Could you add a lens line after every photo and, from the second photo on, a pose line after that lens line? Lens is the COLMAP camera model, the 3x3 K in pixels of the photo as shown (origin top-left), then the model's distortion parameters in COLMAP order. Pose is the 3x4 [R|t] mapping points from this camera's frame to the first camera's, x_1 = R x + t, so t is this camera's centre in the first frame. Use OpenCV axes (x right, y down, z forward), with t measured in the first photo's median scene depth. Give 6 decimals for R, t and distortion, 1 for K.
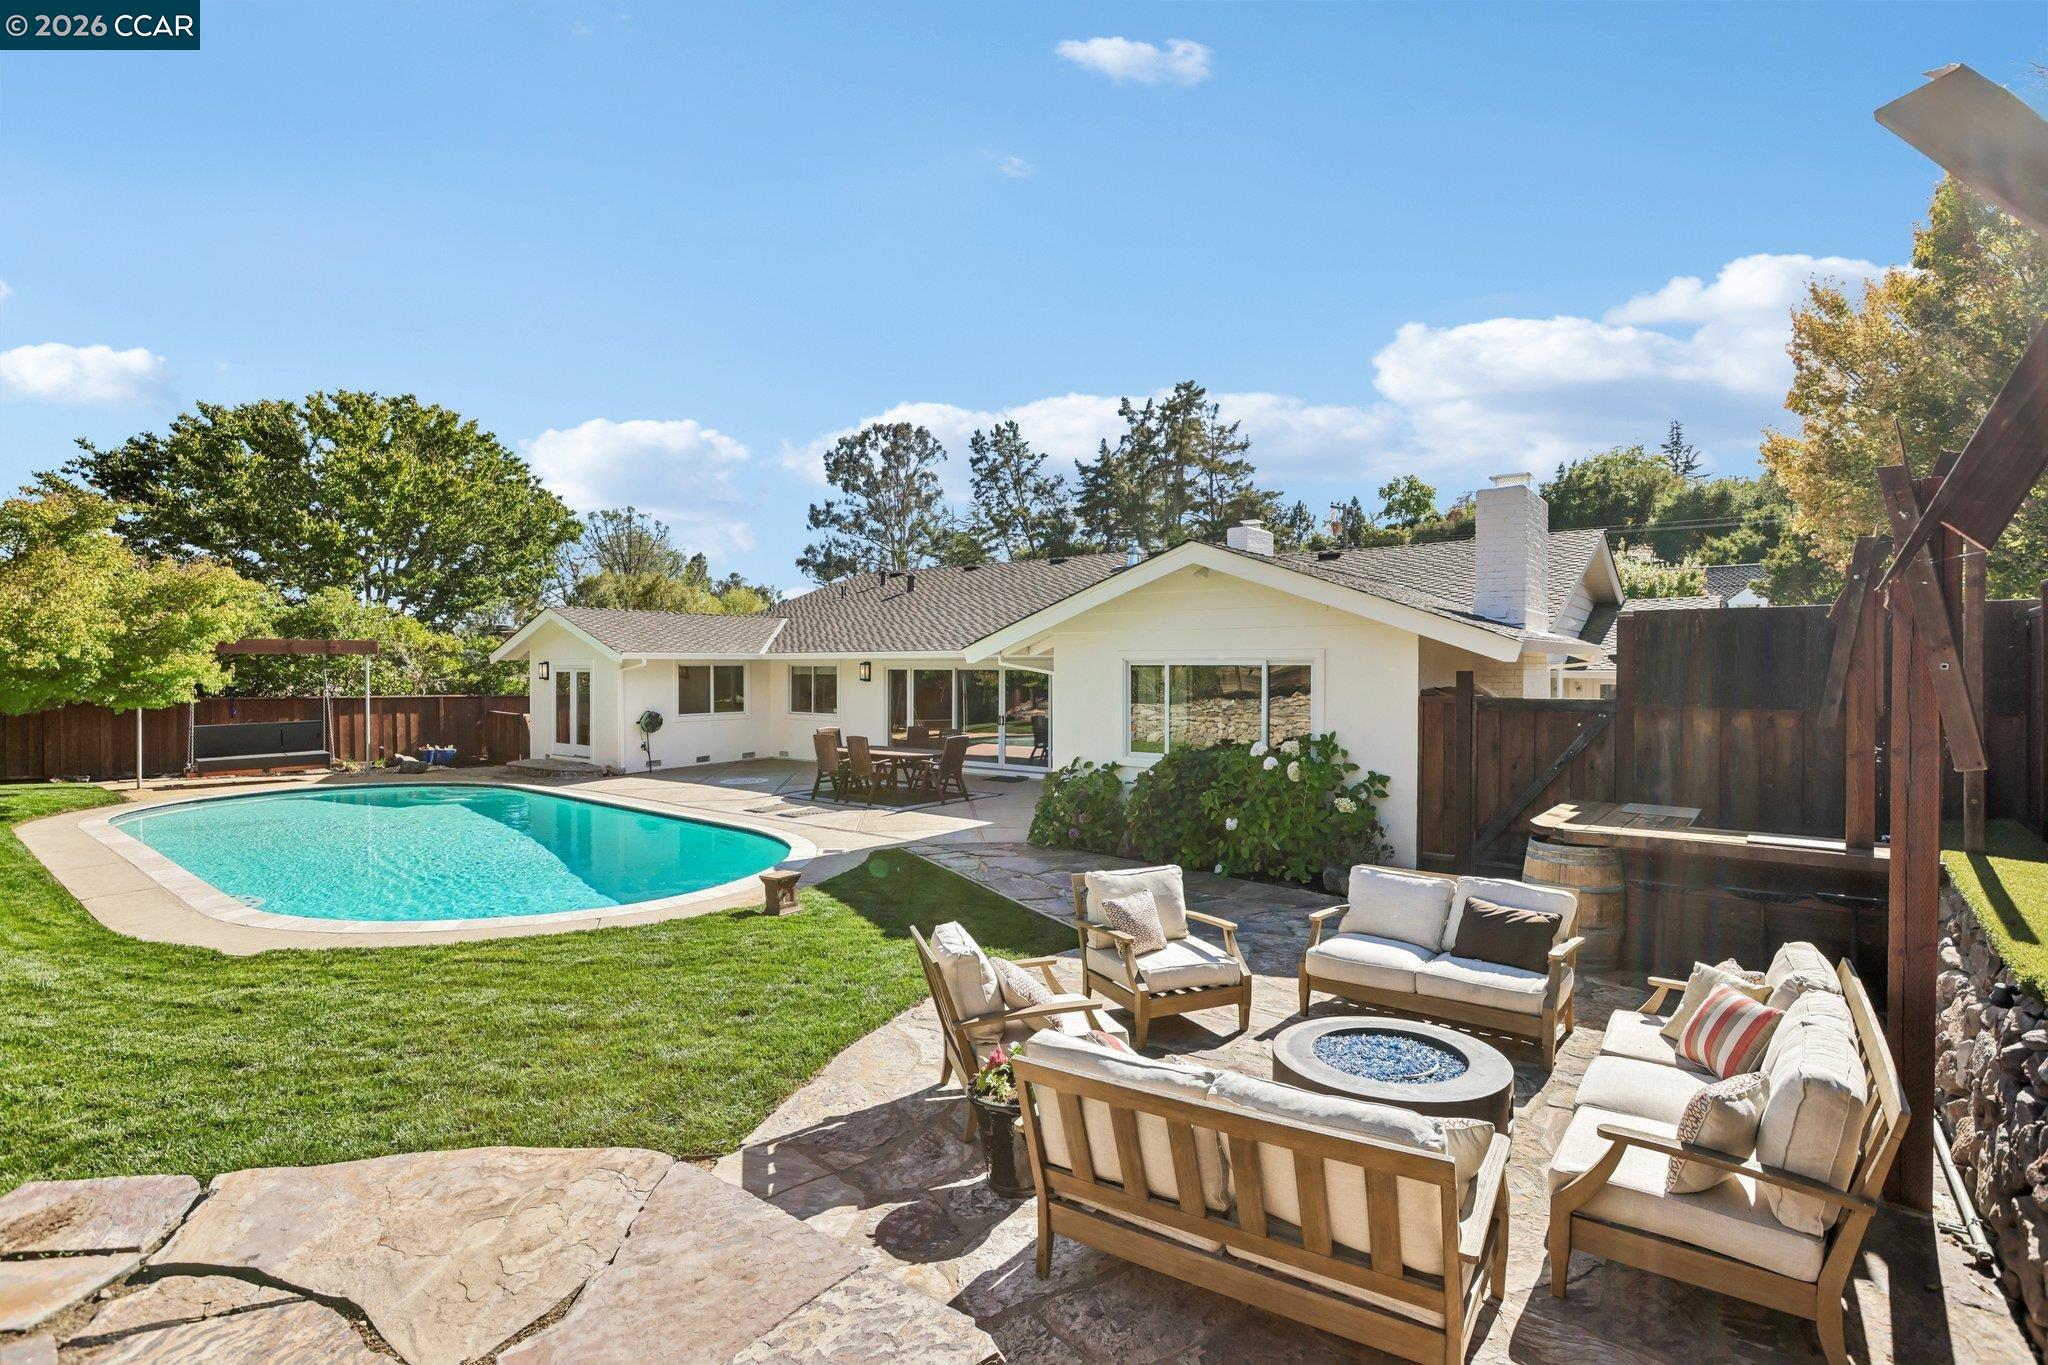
lens RADIAL K [[1018.3, 0, 1018.0], [0, 1018.3, 678.1], [0, 0, 1]] dist [-0.014331, 0.004231]
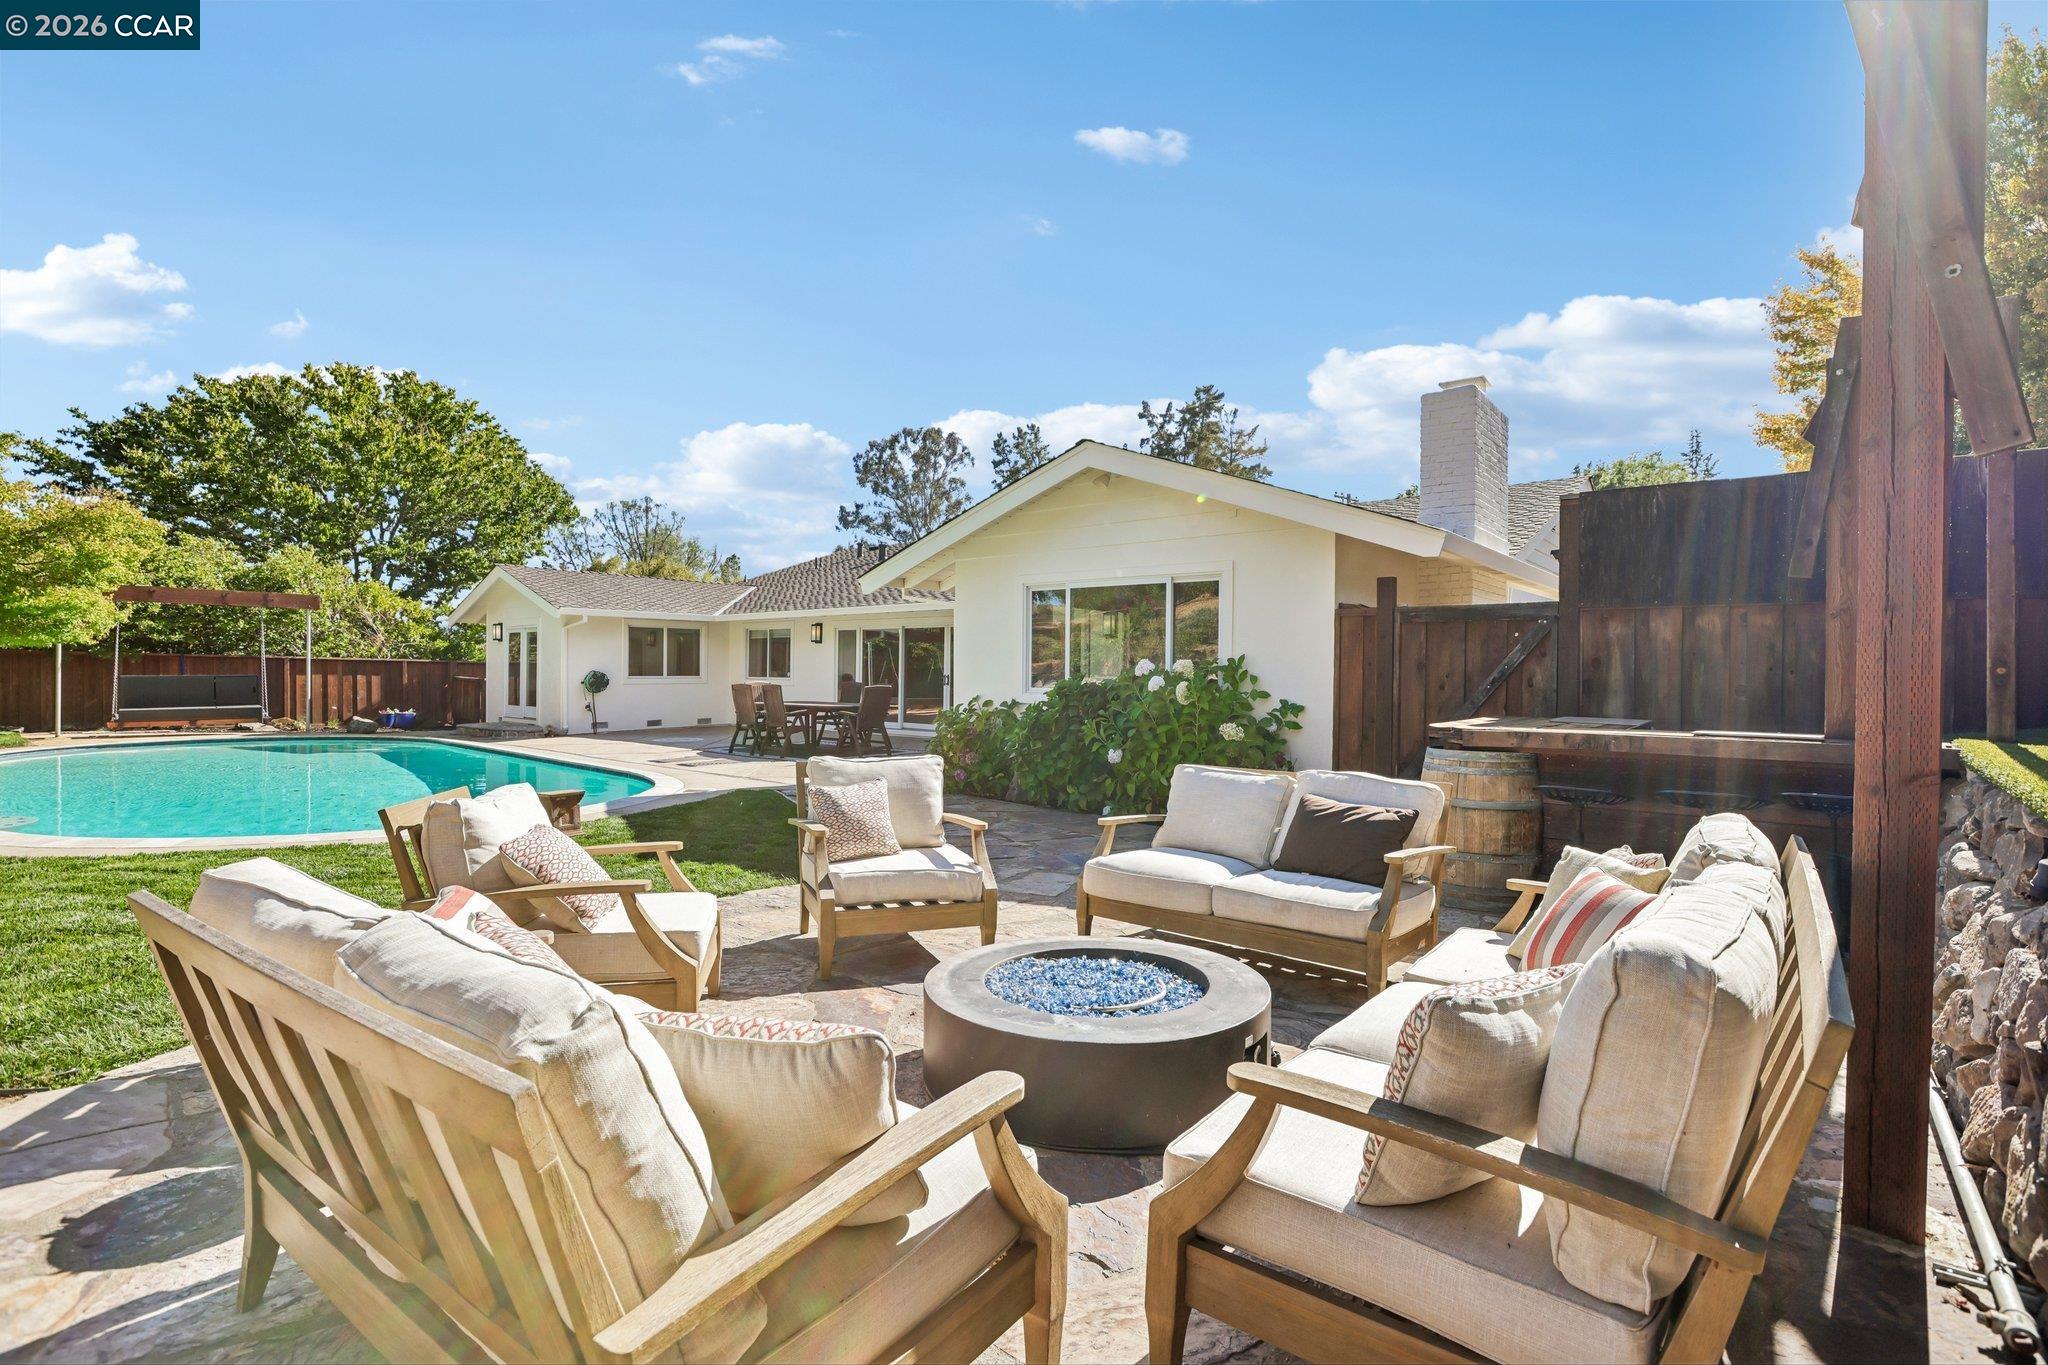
lens RADIAL K [[979.6, 0, 1023.5], [0, 979.6, 682.3], [0, 0, 1]] dist [-0.013427, 0.000683]
pose [[0.999517, 0.011418, -0.028906, 0.138655], [-0.011441, 0.999934, -0.000622, 0.073623], [0.028897, 0.000952, 0.999582, 0.148579]]
